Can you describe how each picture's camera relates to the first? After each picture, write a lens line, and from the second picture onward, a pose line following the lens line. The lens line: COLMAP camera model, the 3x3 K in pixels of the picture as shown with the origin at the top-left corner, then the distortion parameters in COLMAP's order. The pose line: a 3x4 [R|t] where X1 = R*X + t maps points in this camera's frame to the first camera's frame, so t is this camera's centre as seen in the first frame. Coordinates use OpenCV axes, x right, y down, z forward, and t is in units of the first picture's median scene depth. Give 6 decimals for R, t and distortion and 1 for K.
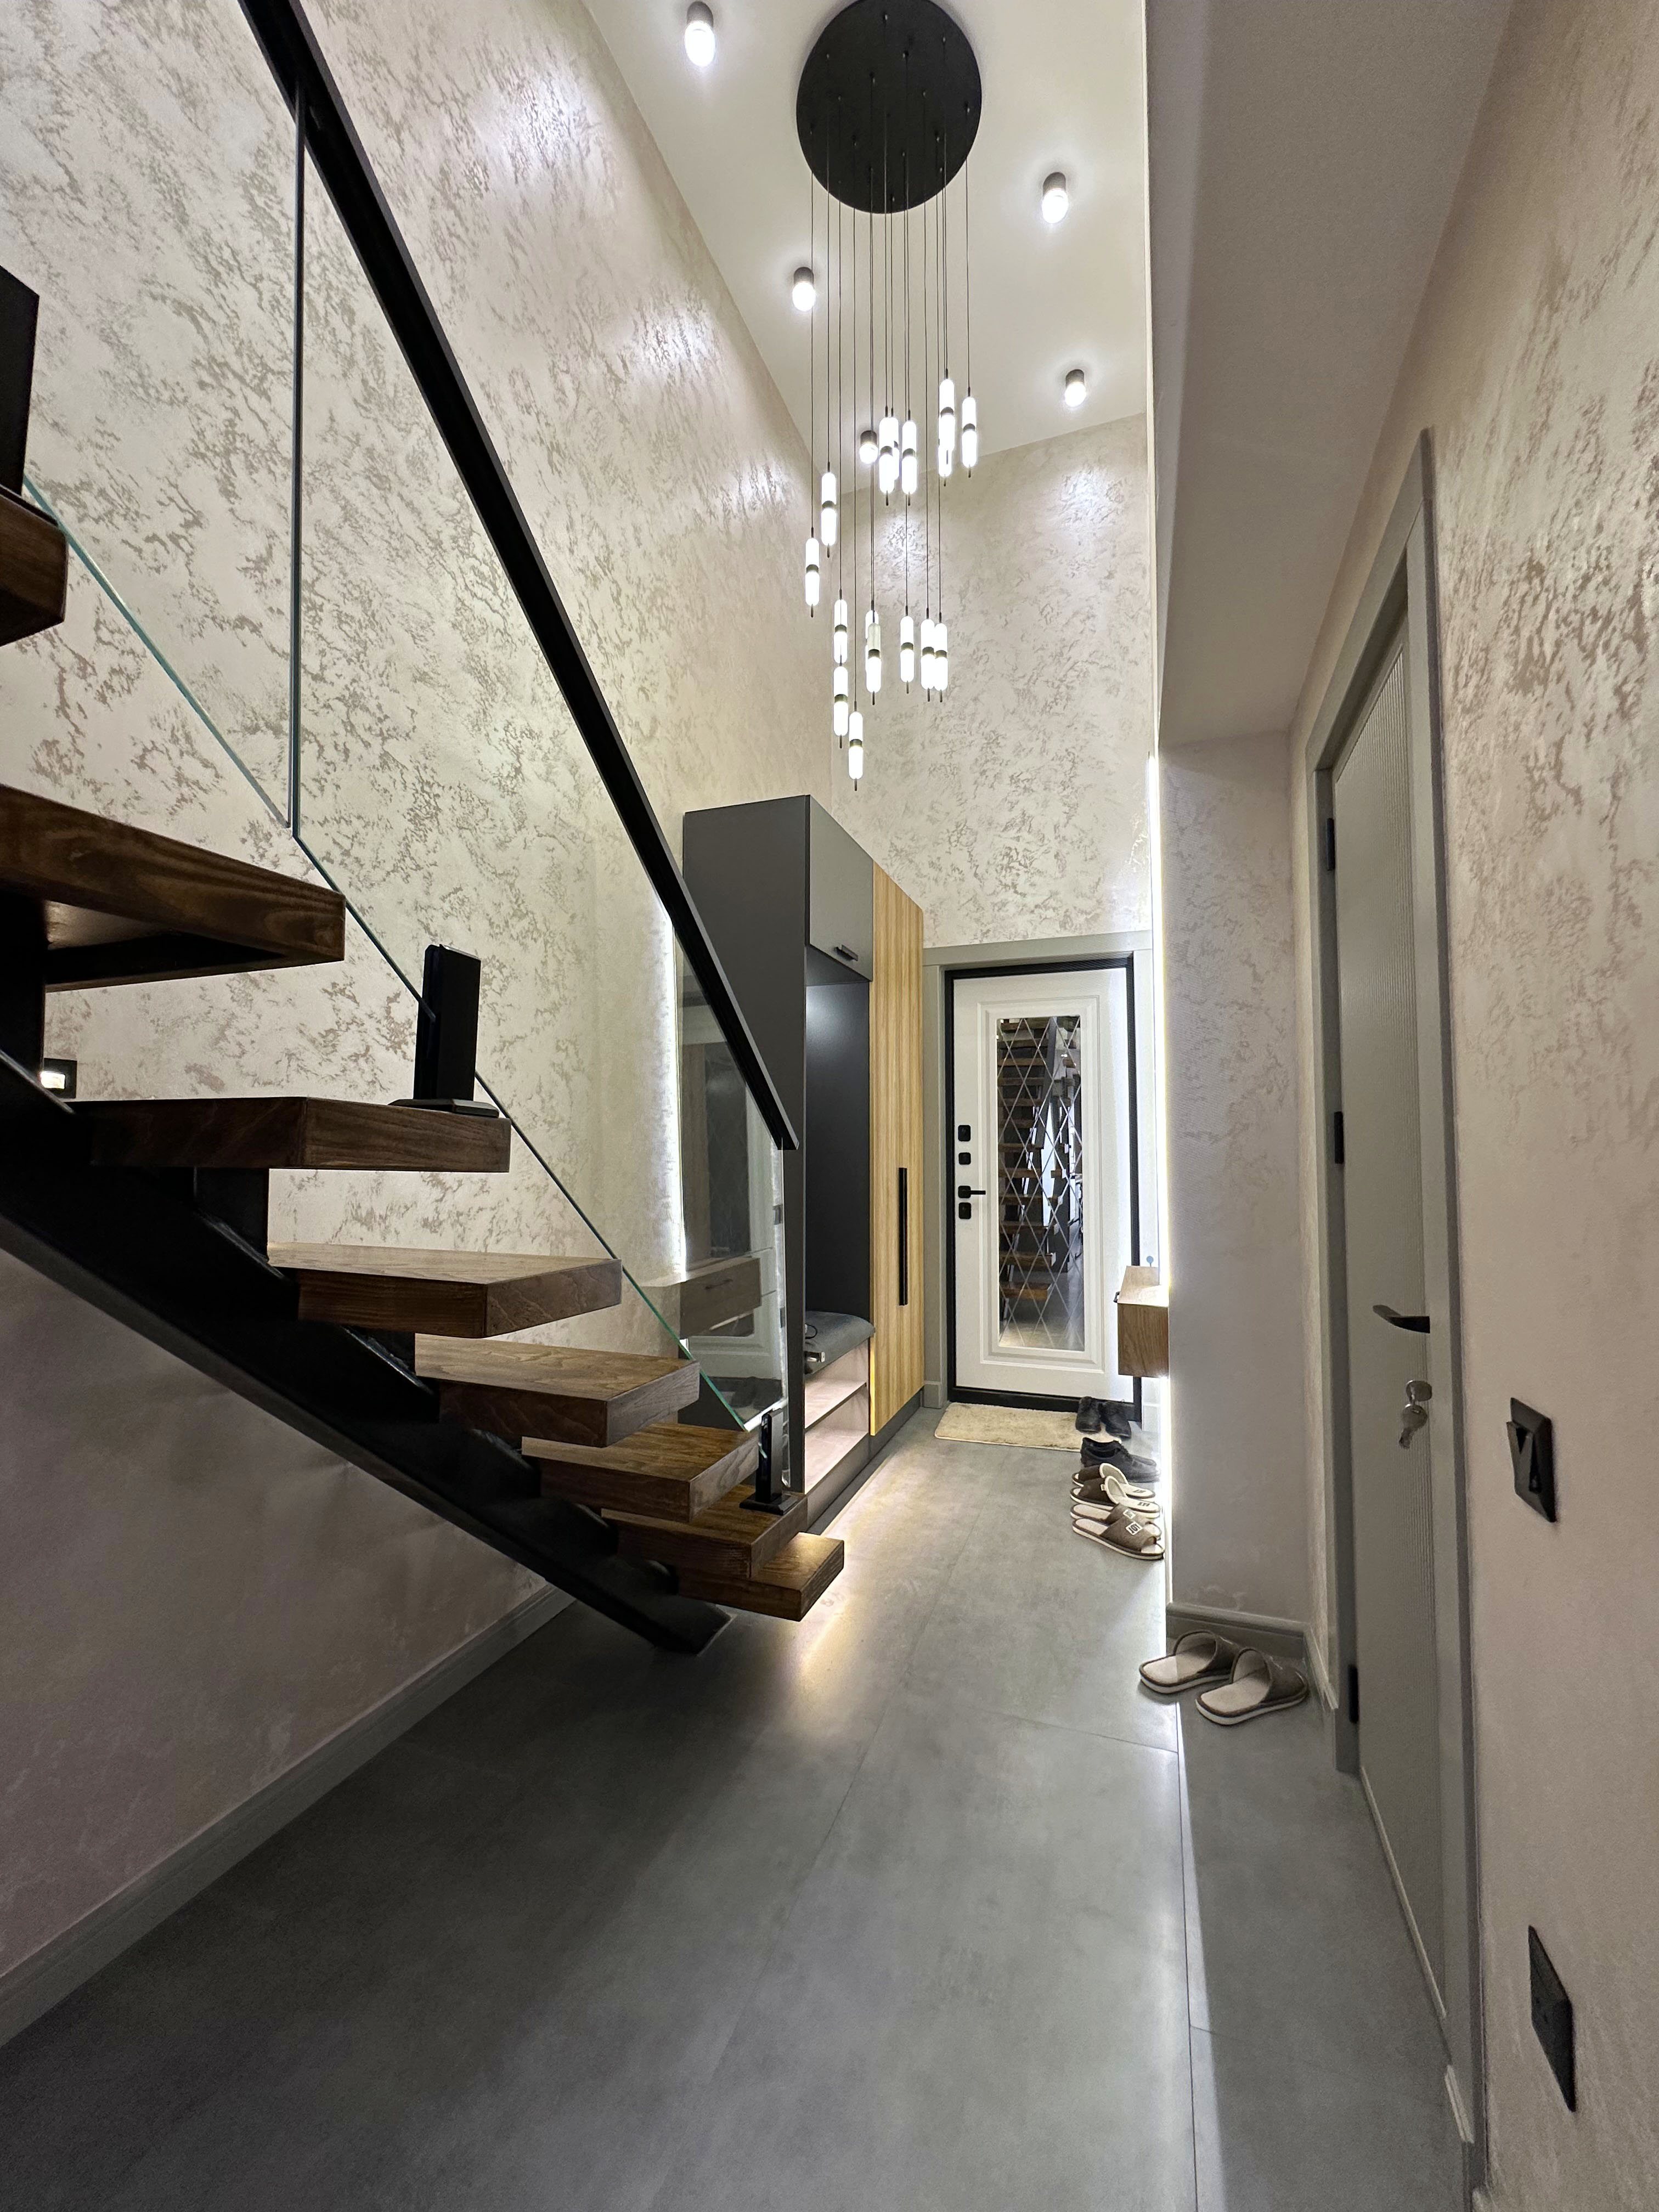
lens RADIAL K [[885.3, 0, 830.5], [0, 885.3, 1109.5], [0, 0, 1]] dist [-0.002868, -0.000114]
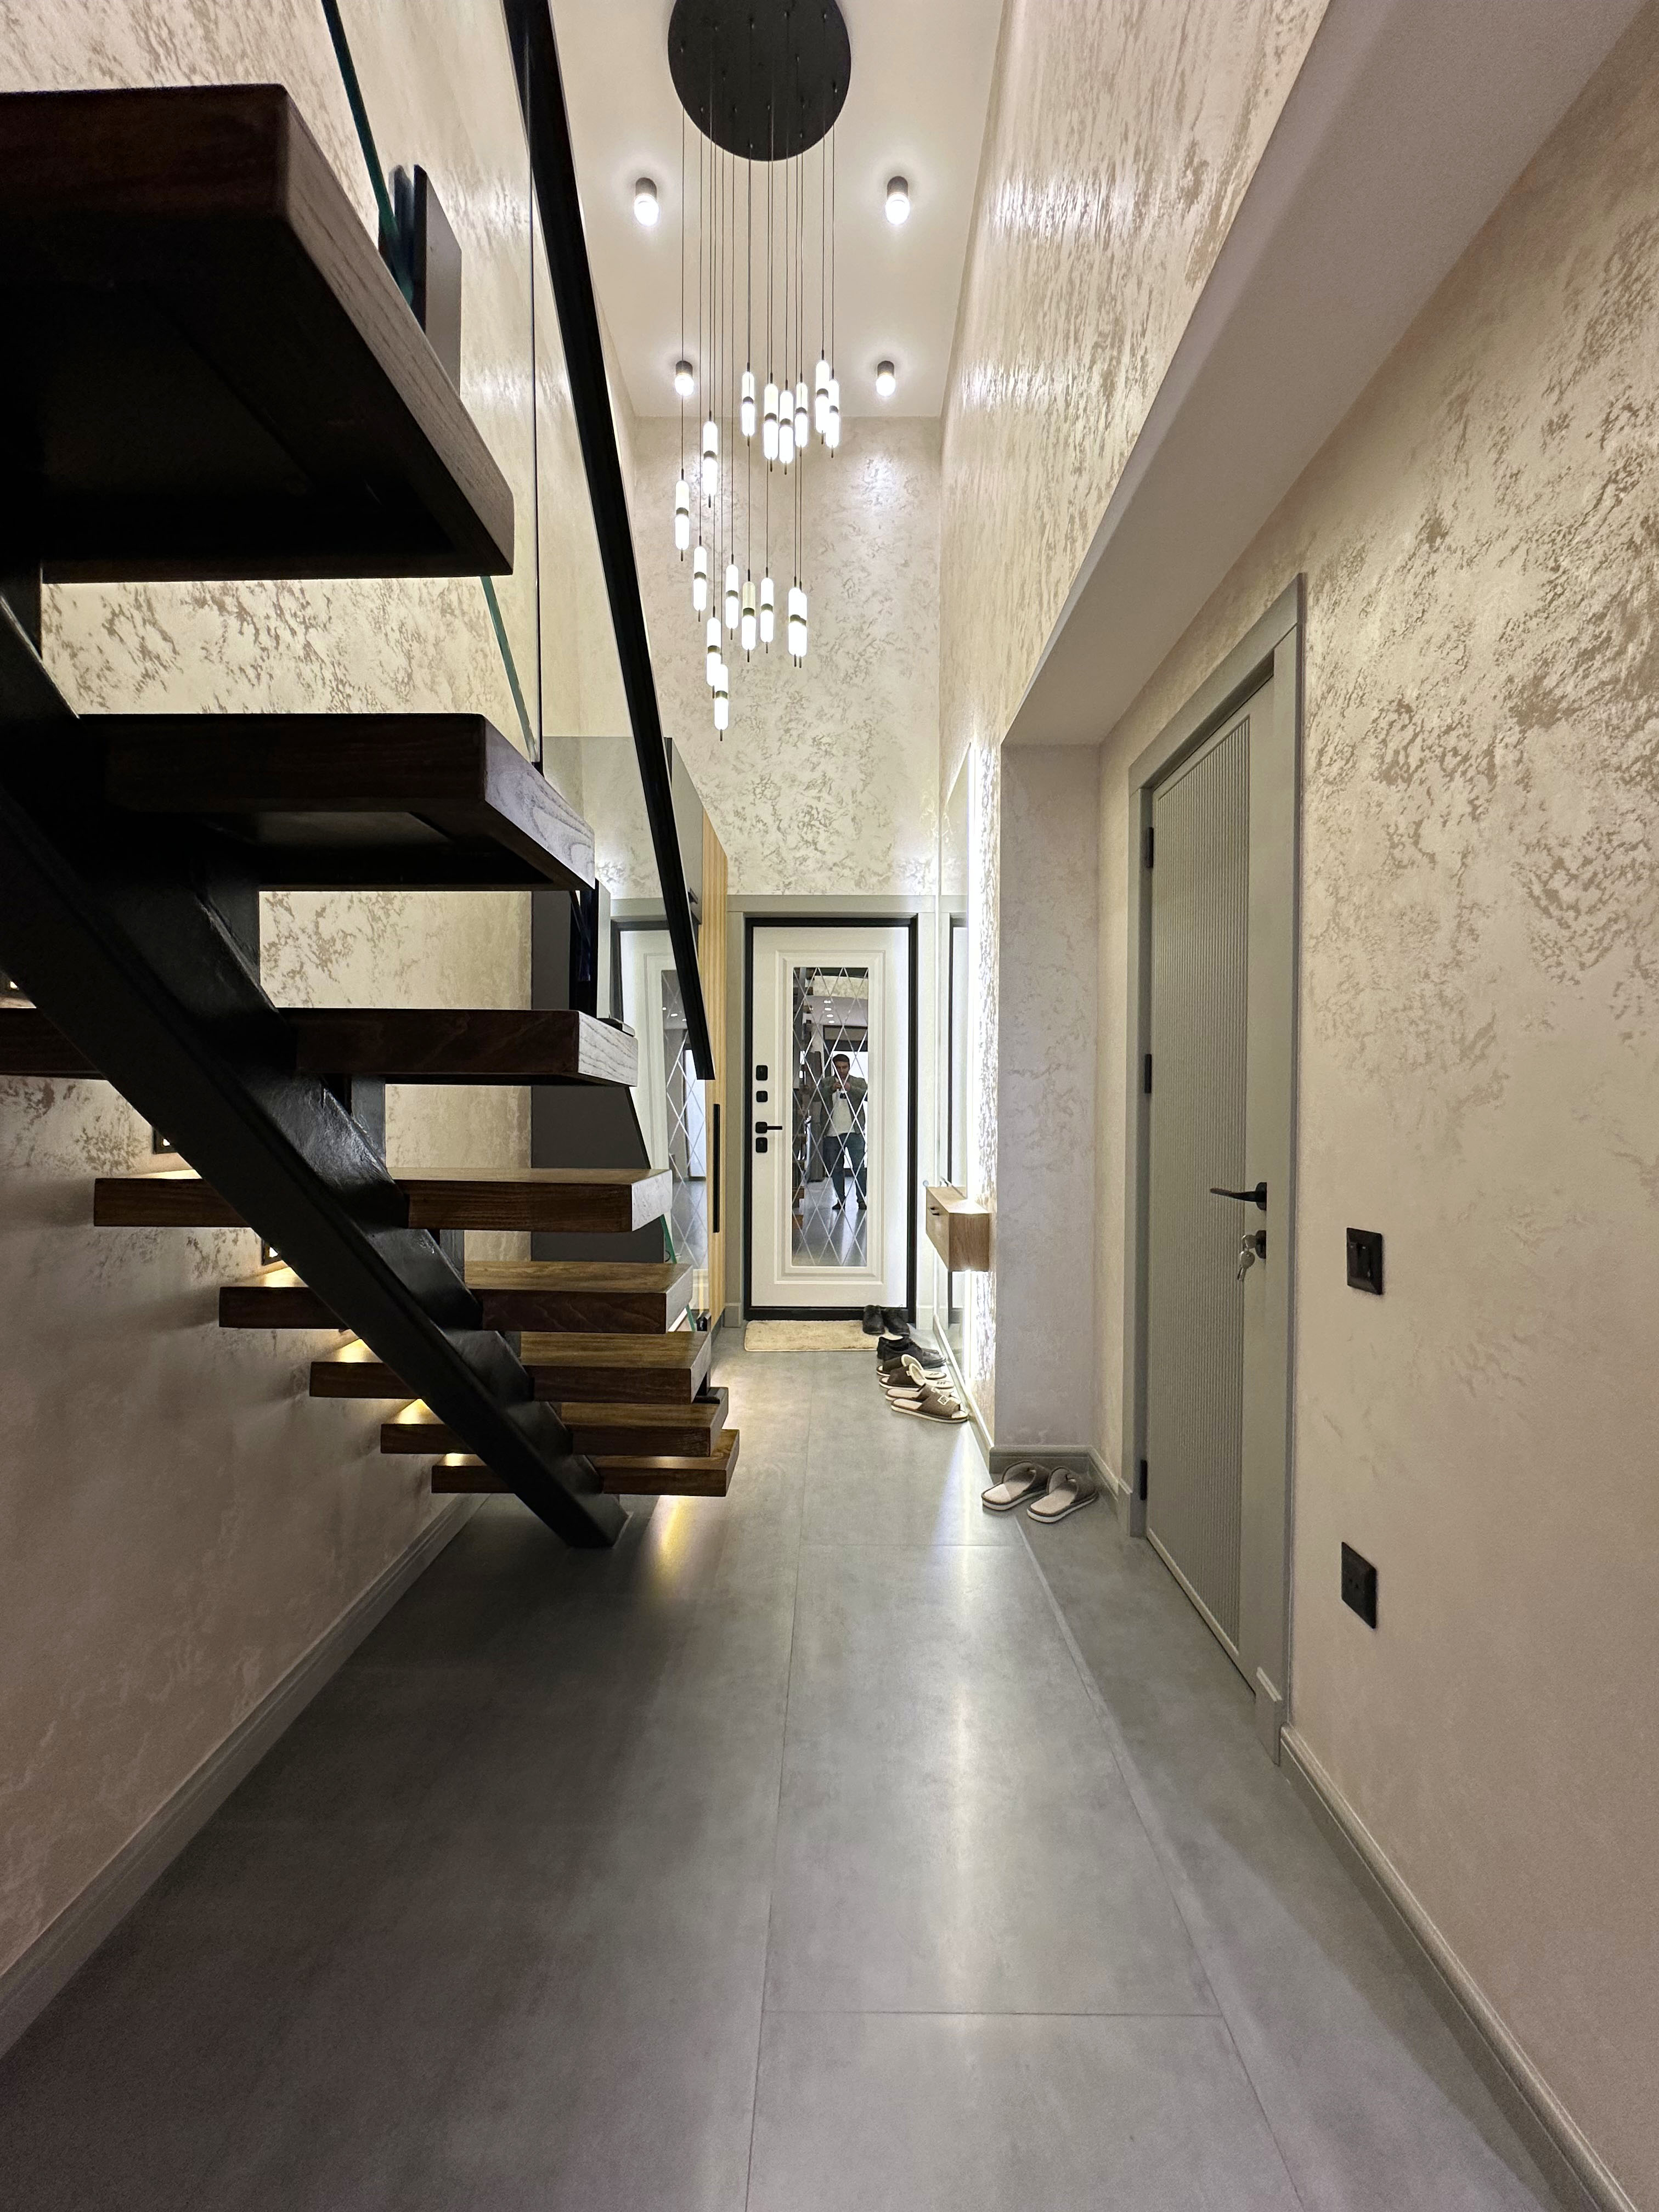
lens RADIAL K [[885.3, 0, 833.7], [0, 885.3, 1109.5], [0, 0, 1]] dist [-0.002868, -0.000114]
pose [[0.940636, 0.000100, 0.339416, -0.257692], [-0.020861, 0.998126, 0.057519, 0.015467], [-0.338774, -0.061185, 0.938876, -0.070669]]
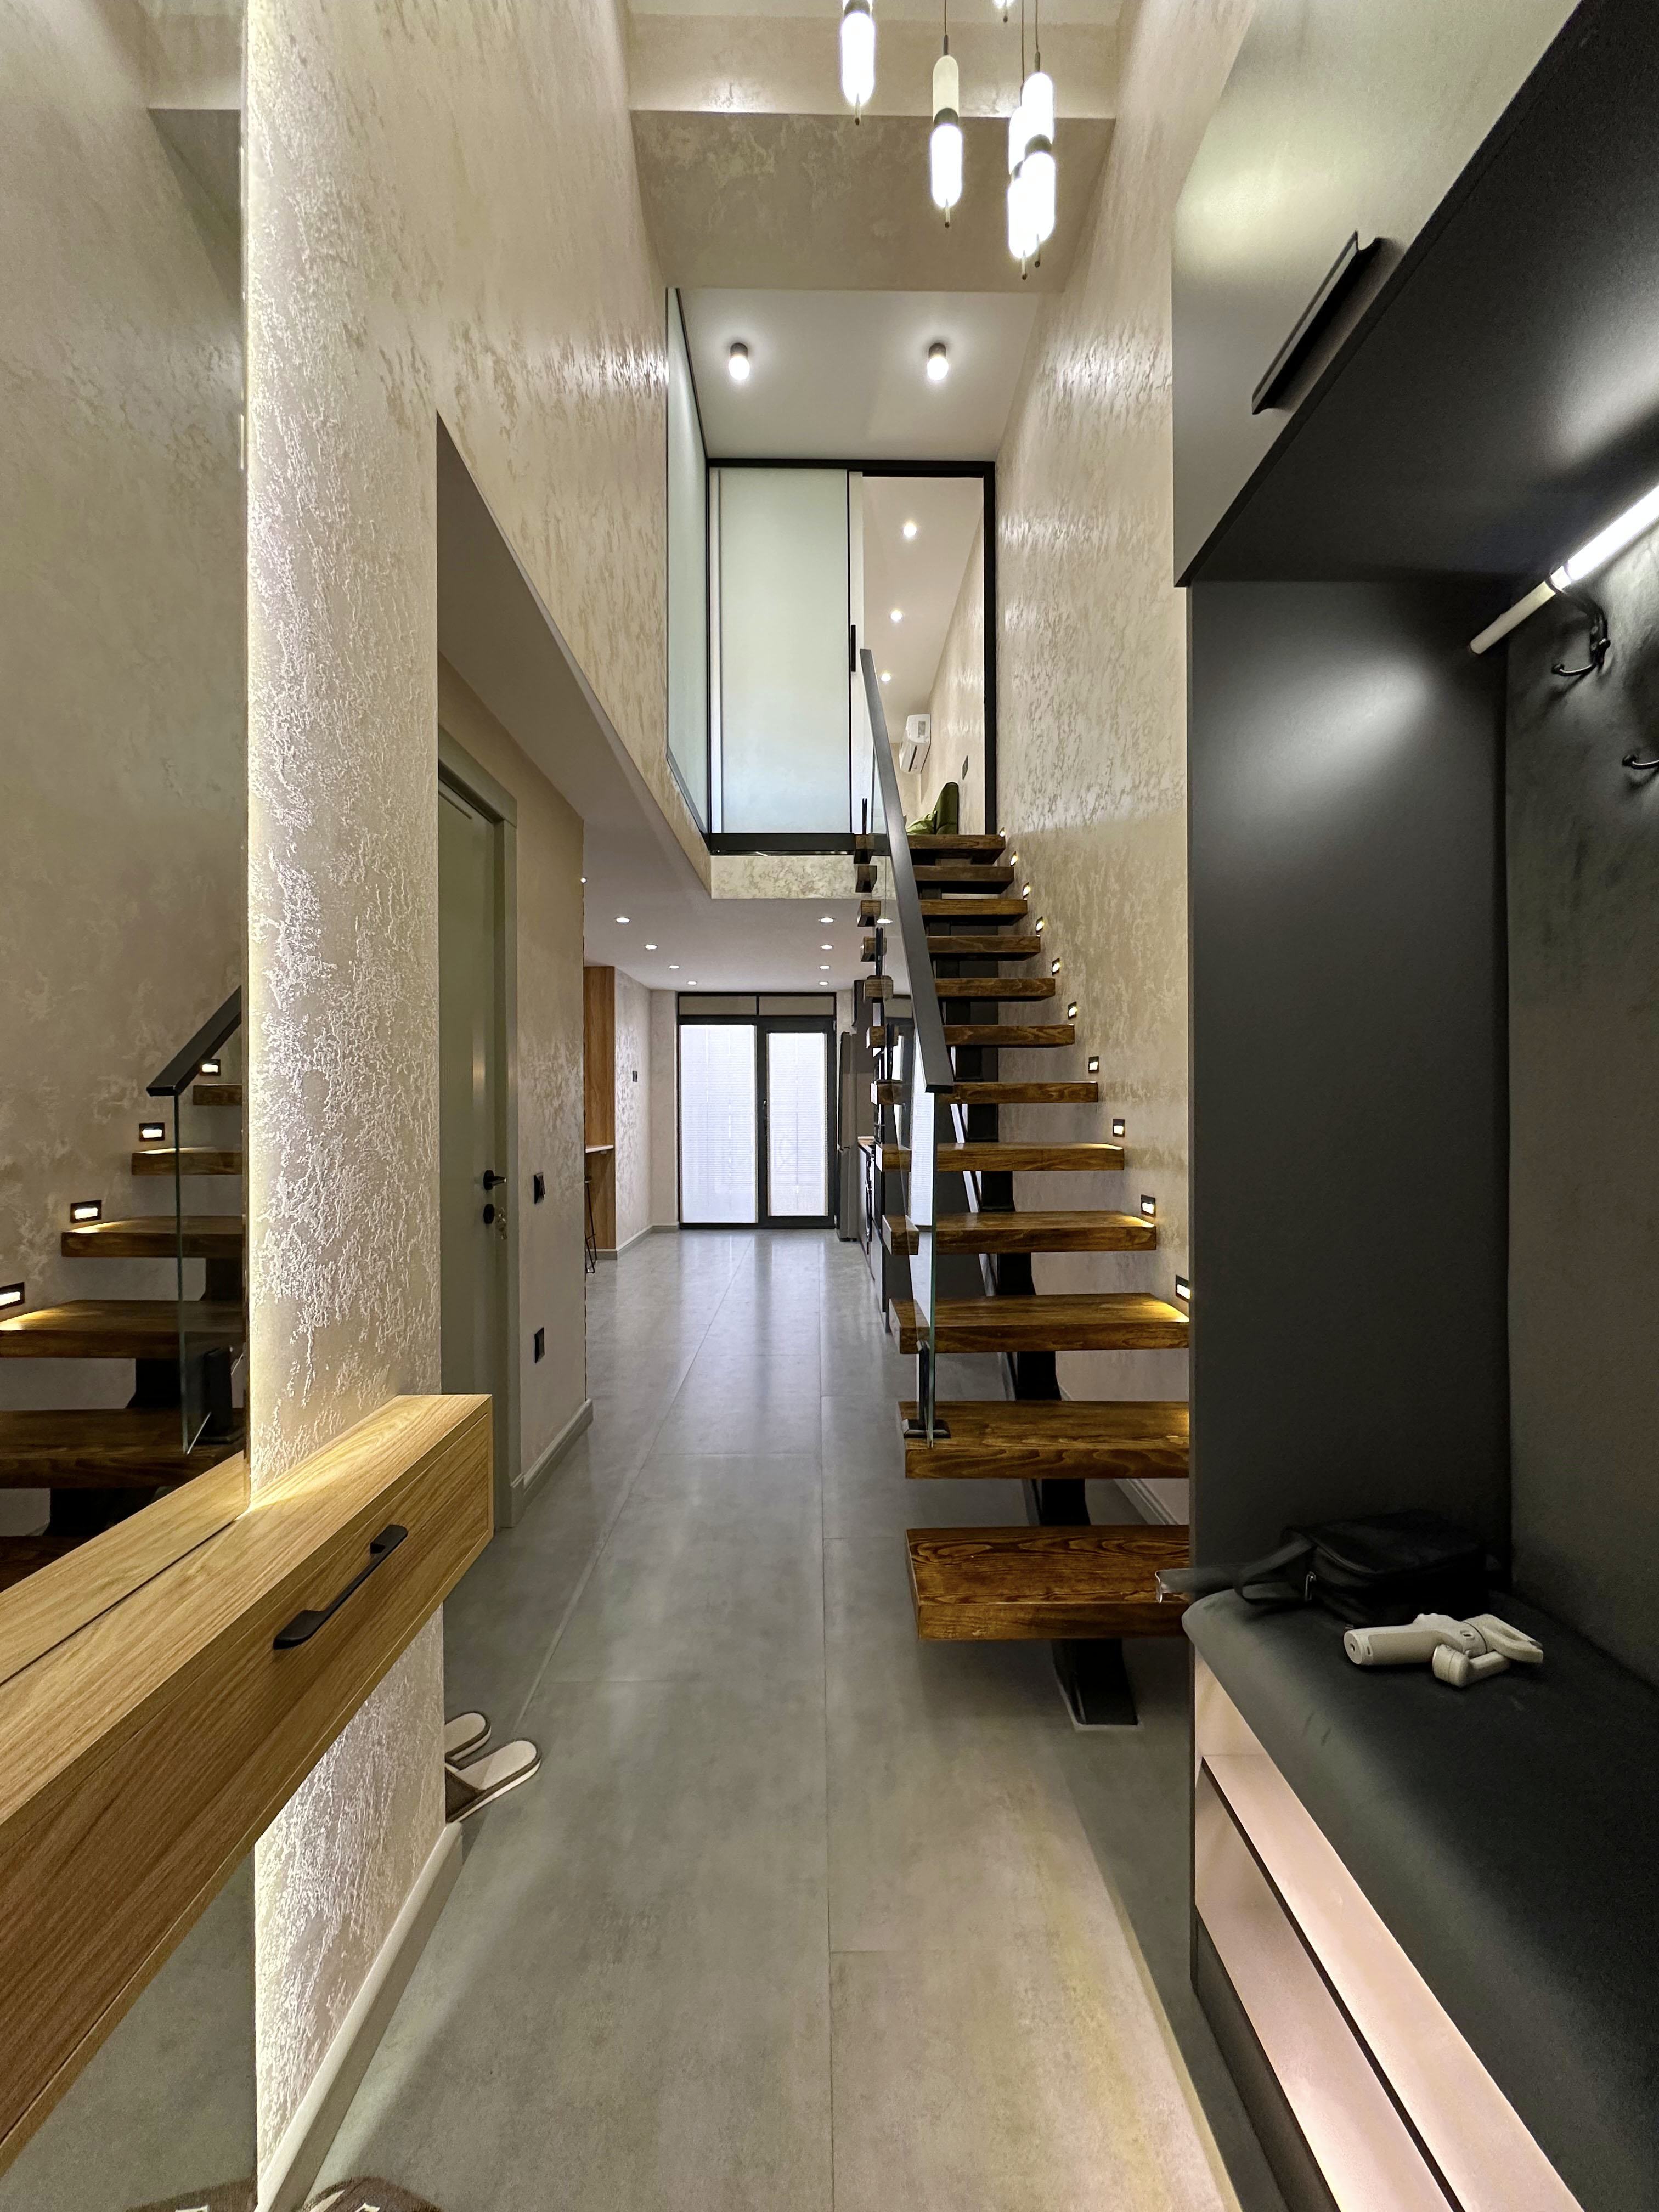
lens RADIAL K [[885.3, 0, 832.7], [0, 885.3, 1105.2], [0, 0, 1]] dist [-0.002868, -0.000114]
pose [[-0.933266, 0.005490, -0.359145, 0.361606], [0.020559, 0.999060, -0.038152, 0.085956], [0.358598, -0.042989, -0.932502, 1.732810]]
